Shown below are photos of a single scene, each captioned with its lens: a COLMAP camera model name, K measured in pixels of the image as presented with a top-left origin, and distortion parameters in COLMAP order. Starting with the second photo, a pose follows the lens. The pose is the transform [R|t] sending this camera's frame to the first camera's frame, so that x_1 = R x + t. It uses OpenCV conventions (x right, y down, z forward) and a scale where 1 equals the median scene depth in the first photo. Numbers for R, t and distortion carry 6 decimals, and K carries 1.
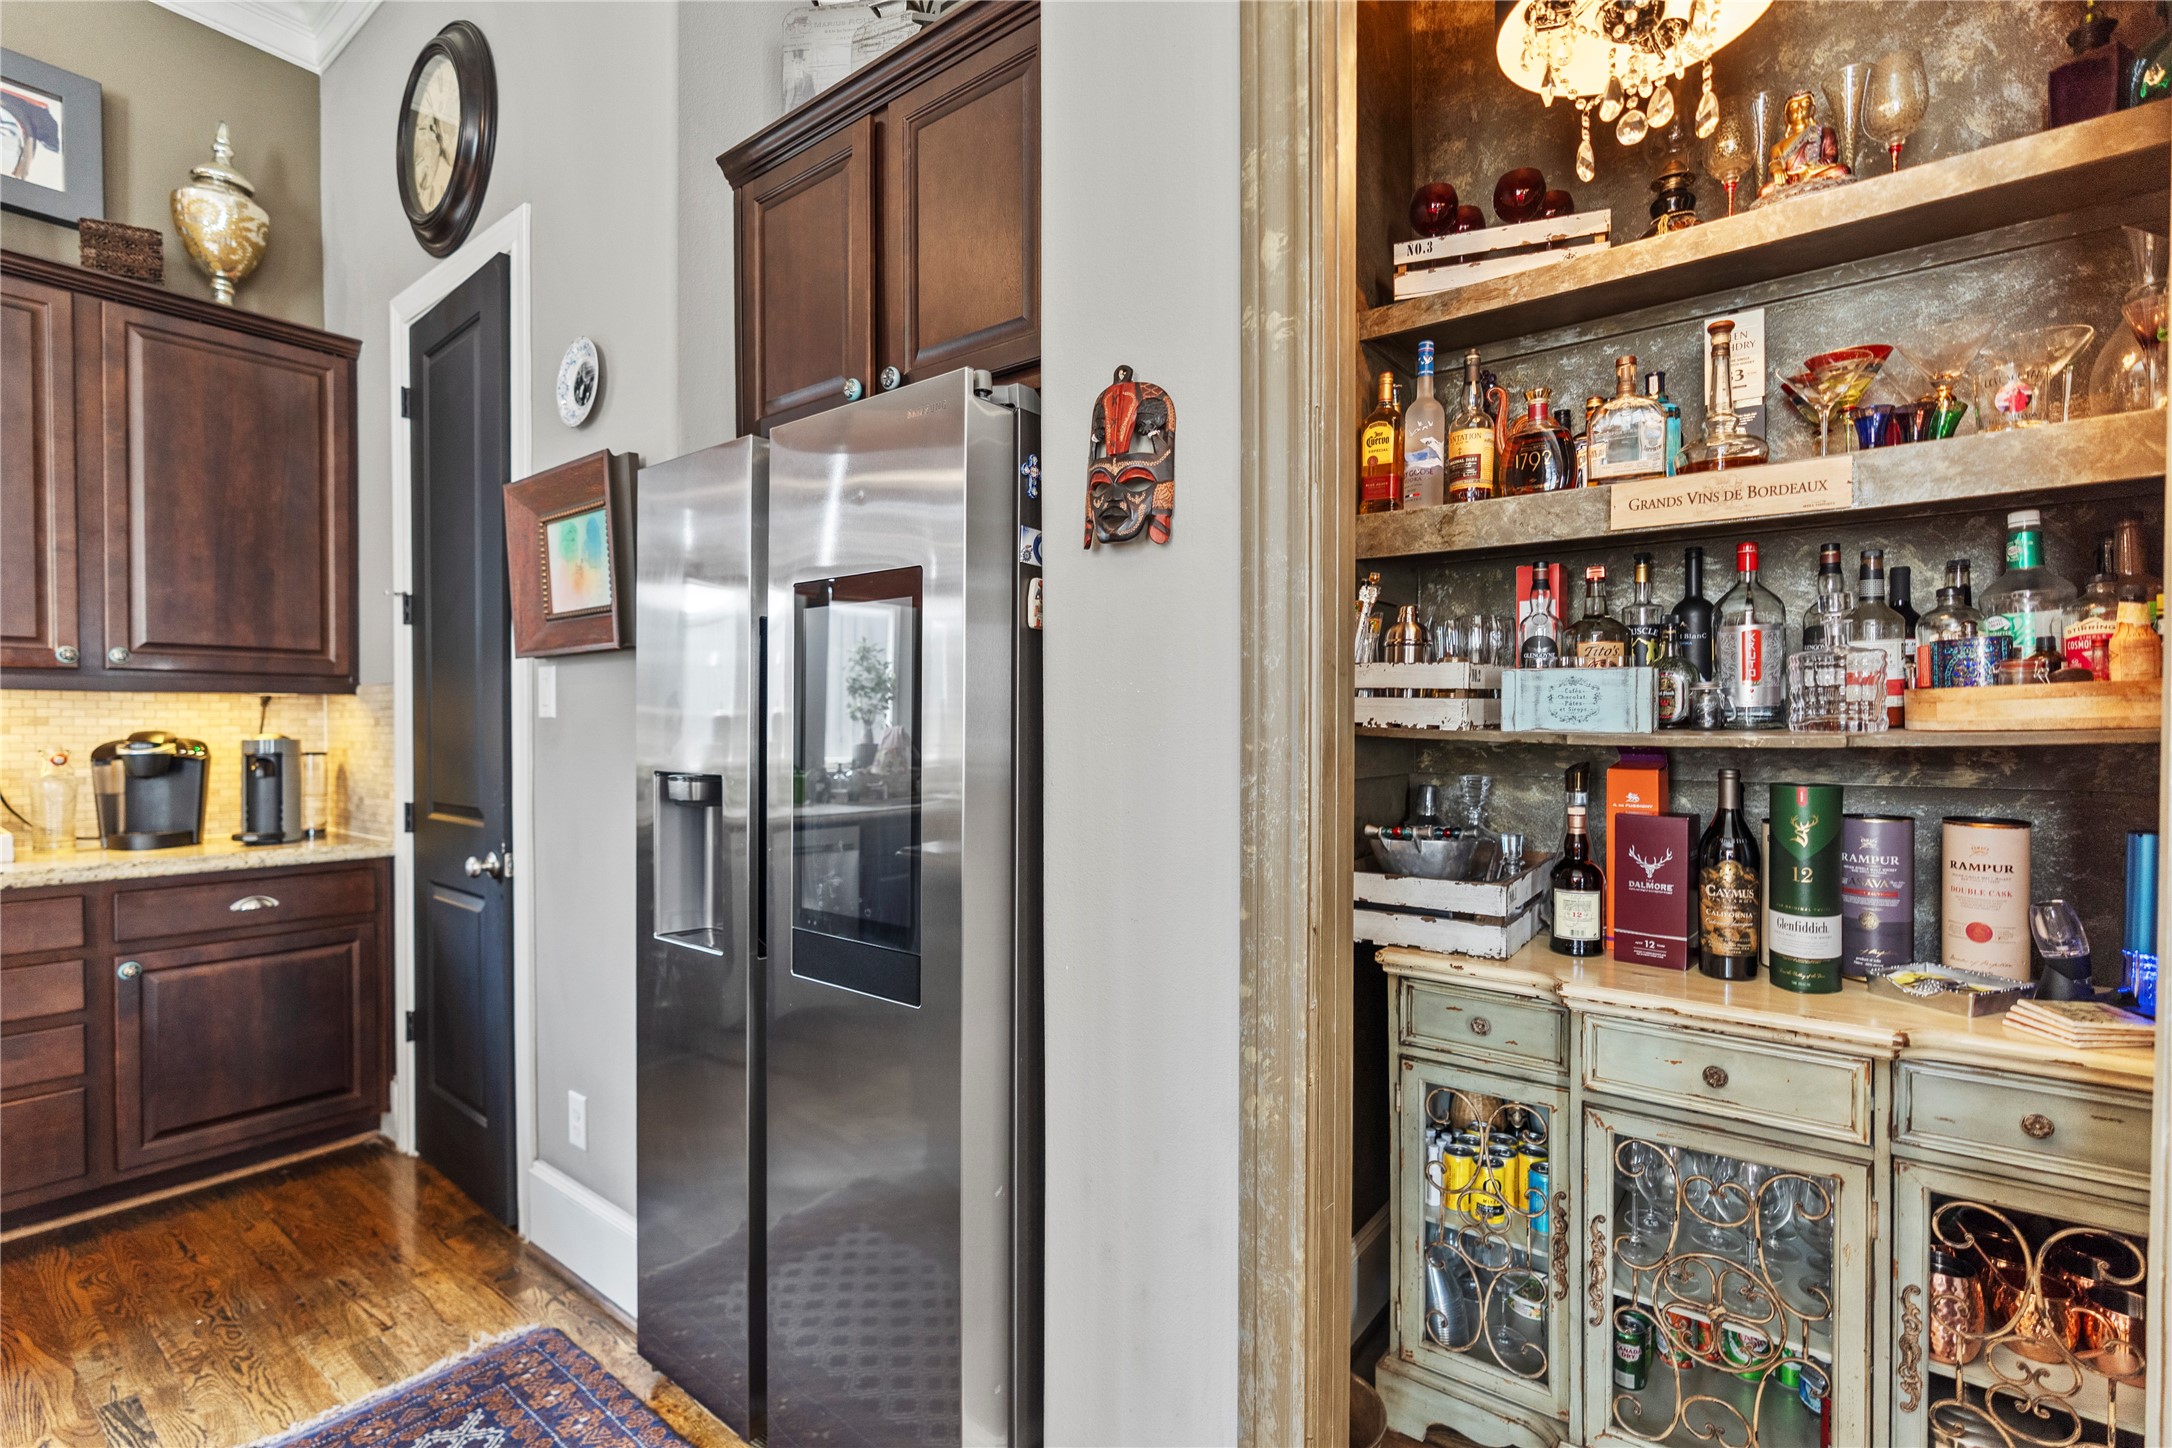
lens RADIAL K [[988.2, 0, 1088.1], [0, 988.2, 736.4], [0, 0, 1]] dist [-0.002533, 0.000790]
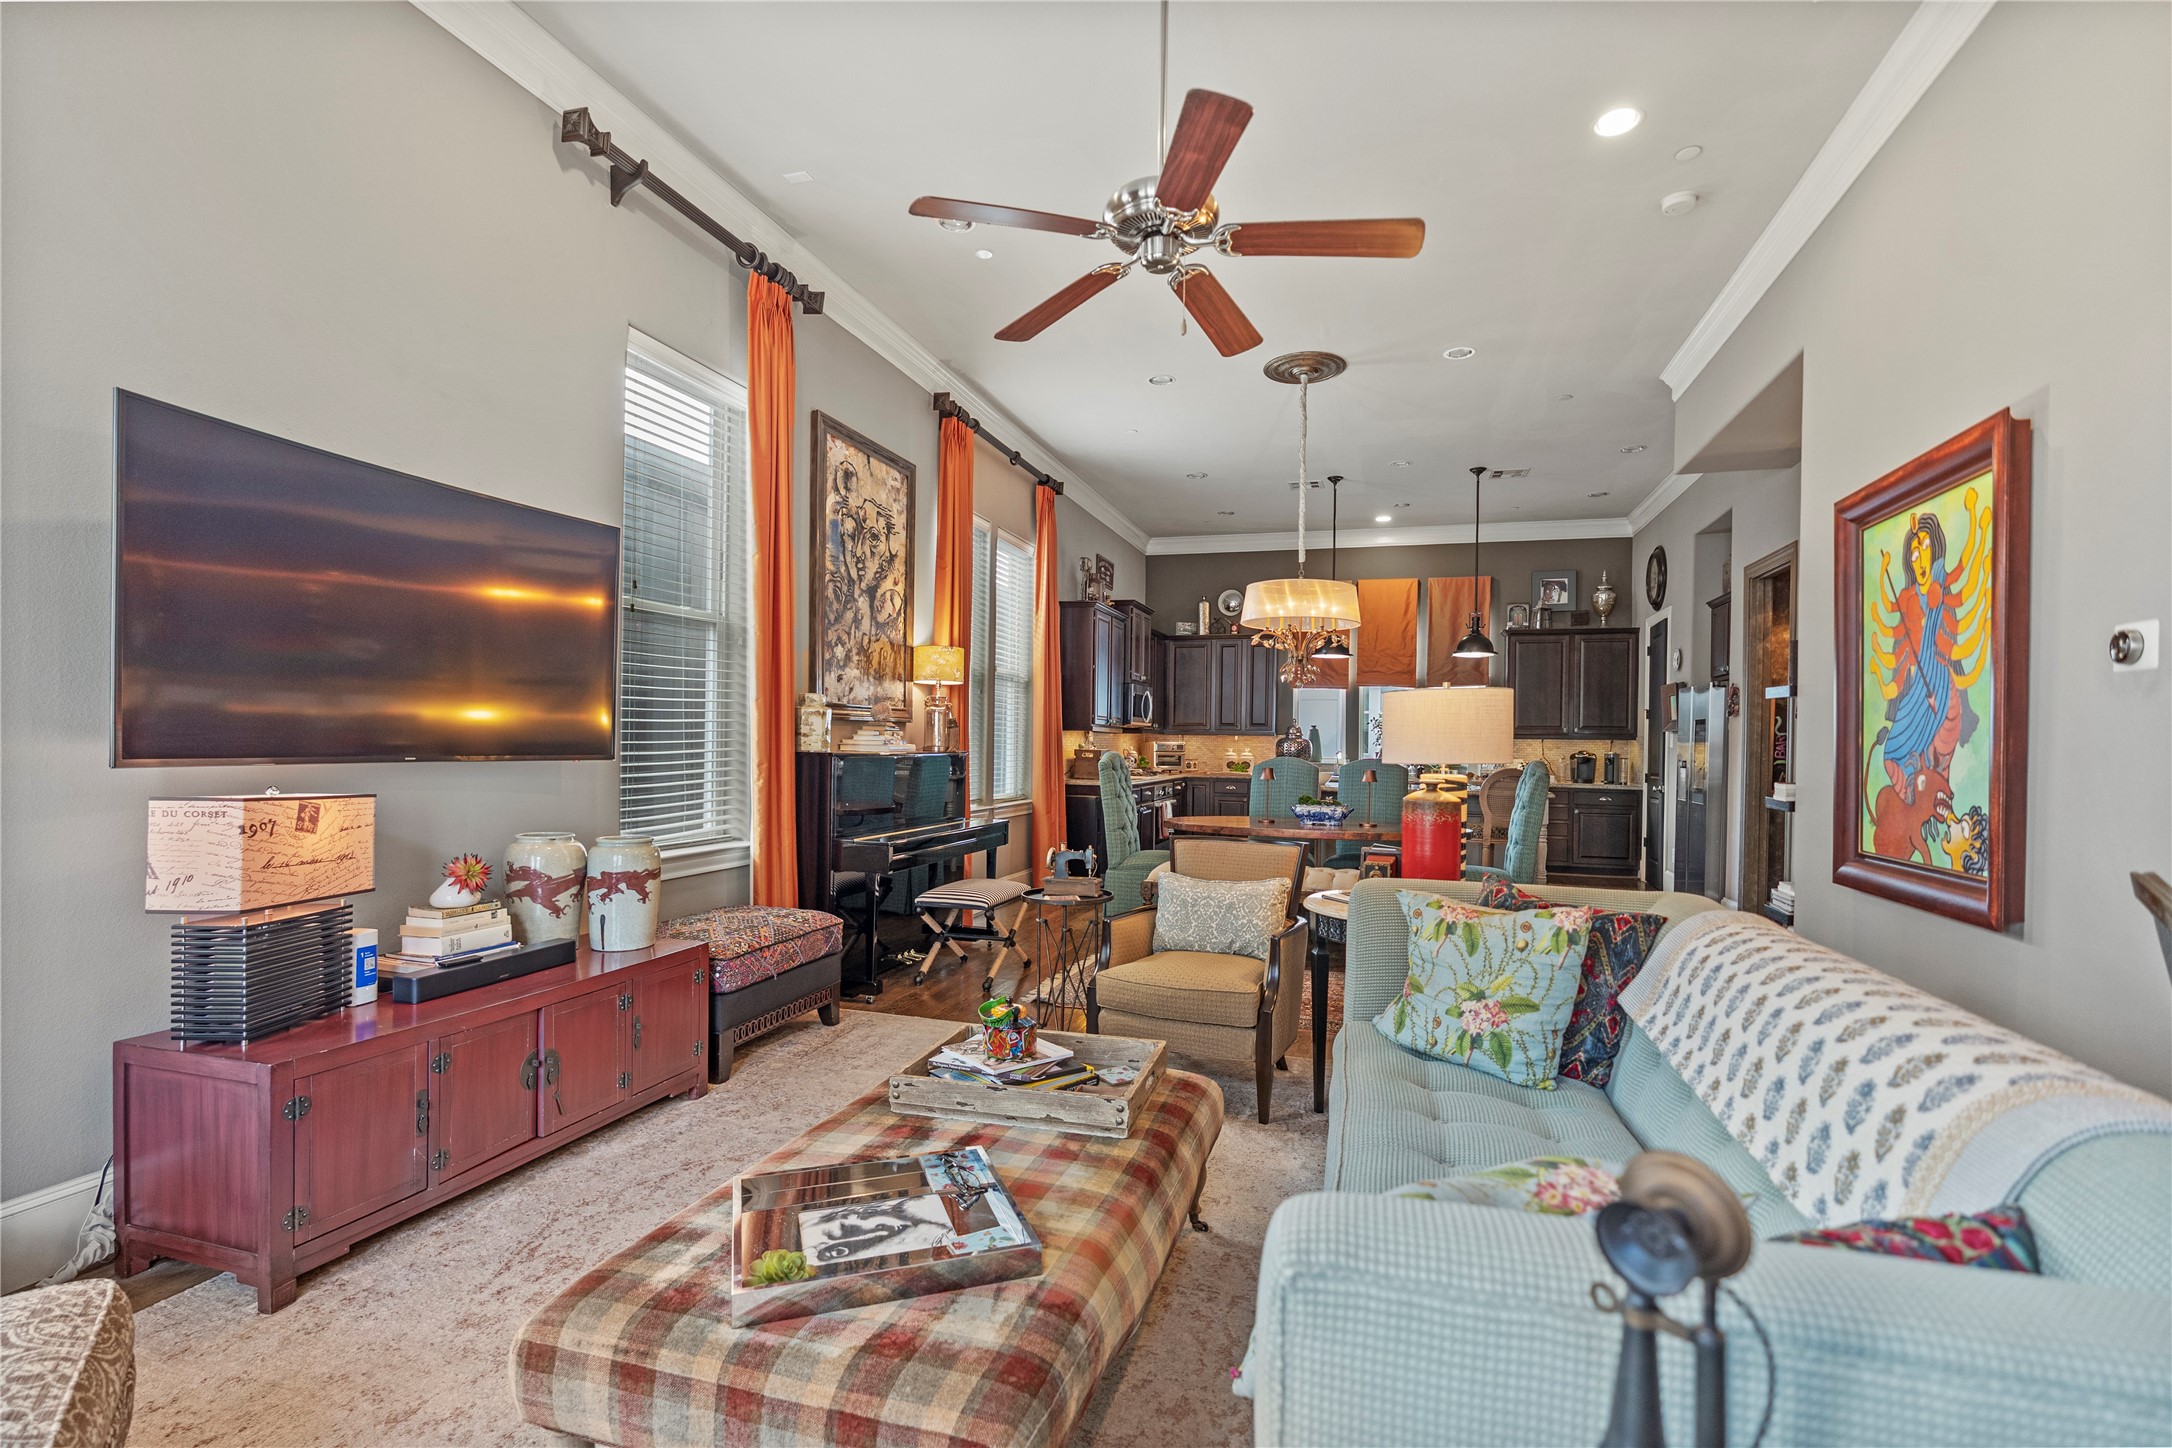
lens RADIAL K [[991.3, 0, 1092.0], [0, 991.3, 746.1], [0, 0, 1]] dist [-0.009550, 0.006617]
pose [[0.347376, 0.007252, -0.937698, 2.206226], [-0.029308, 0.999566, -0.003127, 0.050614], [0.937268, 0.028569, 0.347438, -2.354070]]
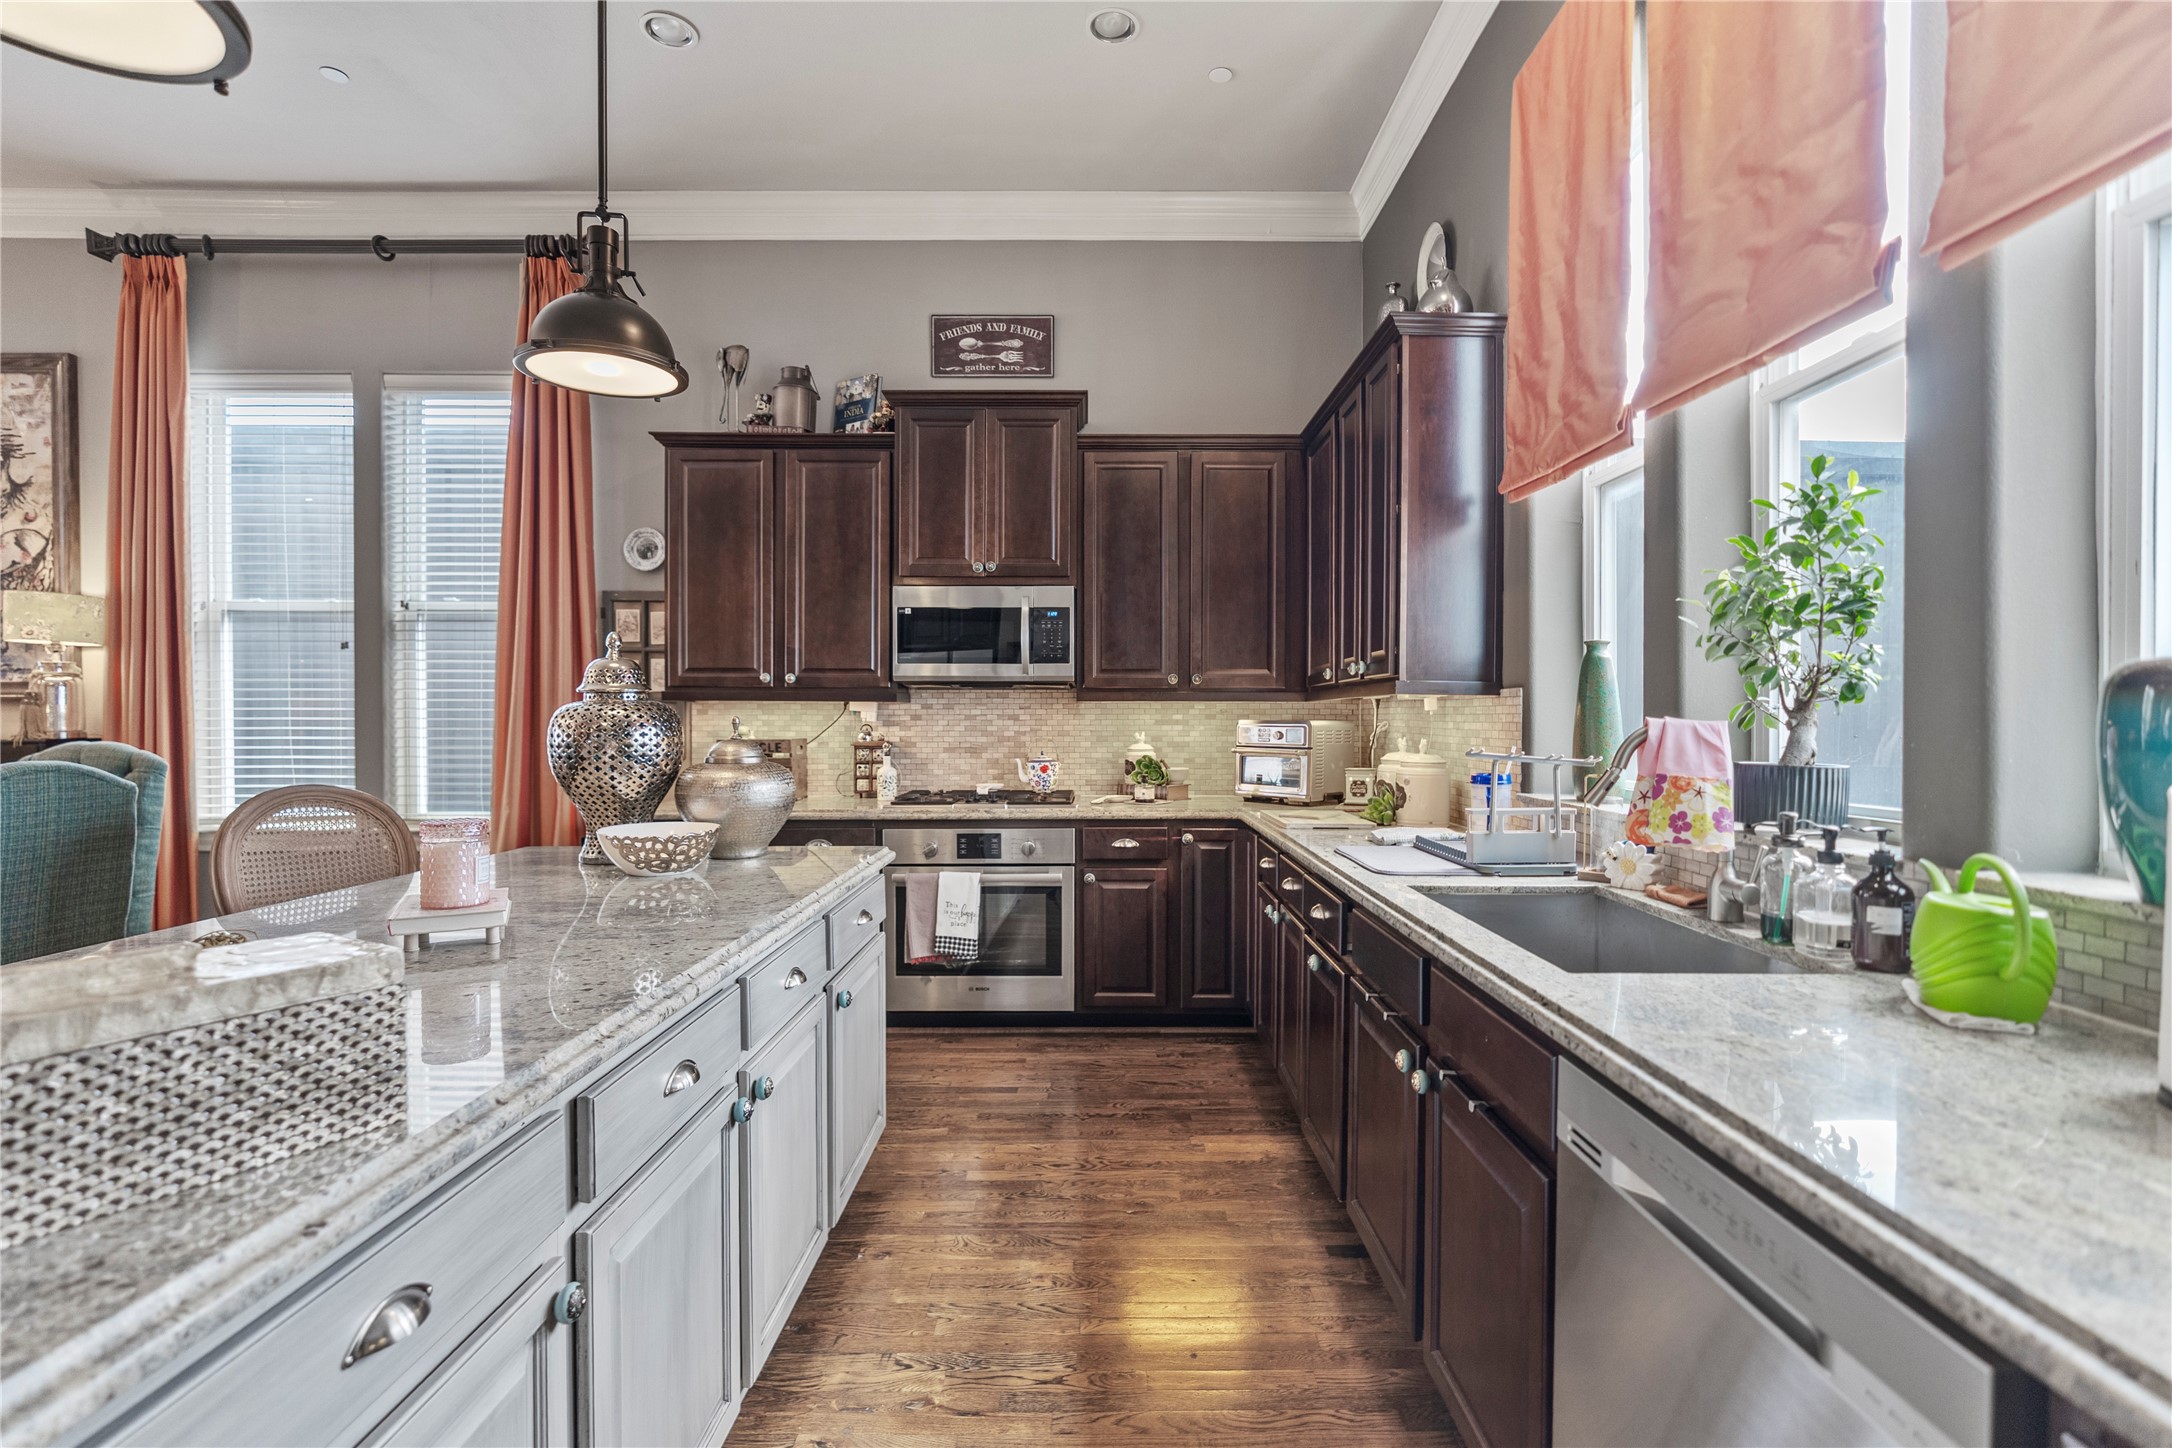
lens RADIAL K [[991.3, 0, 1092.0], [0, 991.3, 746.1], [0, 0, 1]] dist [-0.009550, 0.006617]
pose [[-0.792644, 0.012172, -0.609563, -0.873523], [-0.013424, 0.999210, 0.037409, -0.014875], [0.609537, 0.037834, -0.791855, 0.951017]]
